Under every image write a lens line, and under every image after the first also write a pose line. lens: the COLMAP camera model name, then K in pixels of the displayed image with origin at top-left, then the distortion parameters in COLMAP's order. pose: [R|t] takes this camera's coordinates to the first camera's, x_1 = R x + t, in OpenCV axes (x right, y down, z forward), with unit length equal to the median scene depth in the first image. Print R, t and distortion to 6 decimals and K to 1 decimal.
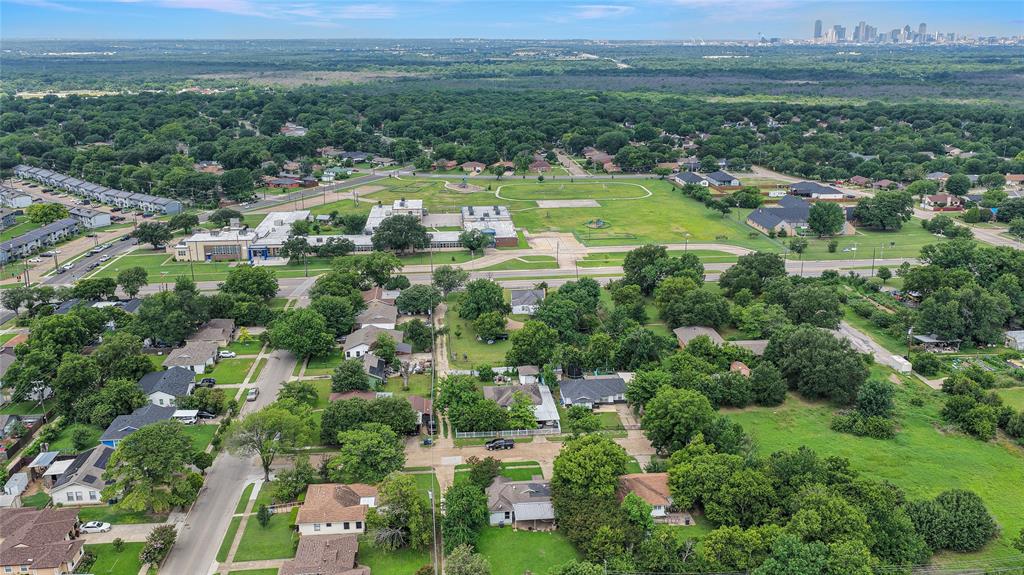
lens RADIAL K [[845.1, 0, 512.7], [0, 845.1, 285.4], [0, 0, 1]] dist [-0.000650, 0.004577]
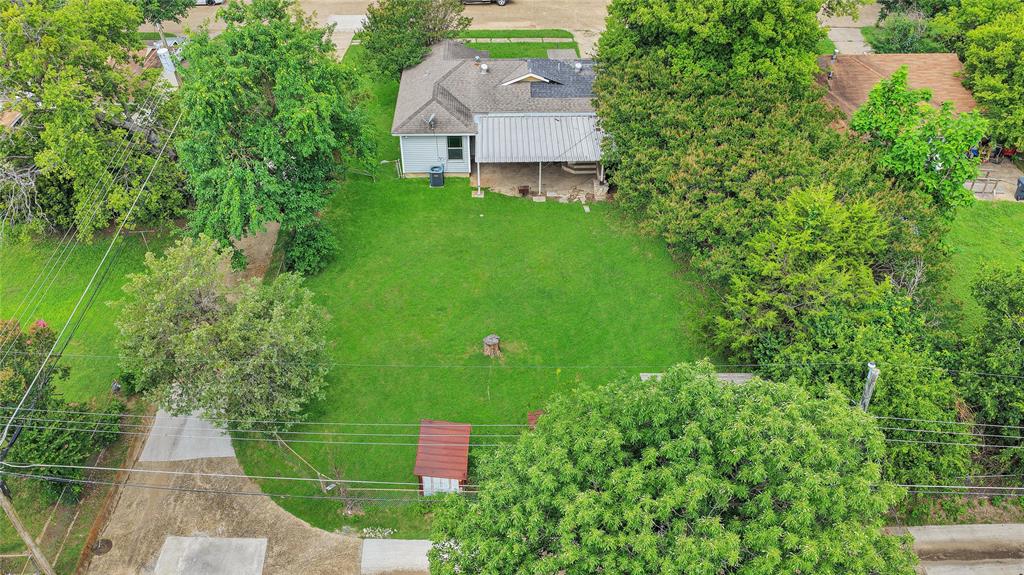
lens RADIAL K [[845.1, 0, 510.1], [0, 845.1, 286.9], [0, 0, 1]] dist [-0.000650, 0.004577]
pose [[0.997552, 0.038275, -0.058524, 0.035105], [-0.013418, 0.926126, 0.376977, 0.201656], [0.068630, -0.375269, 0.924372, 0.693161]]
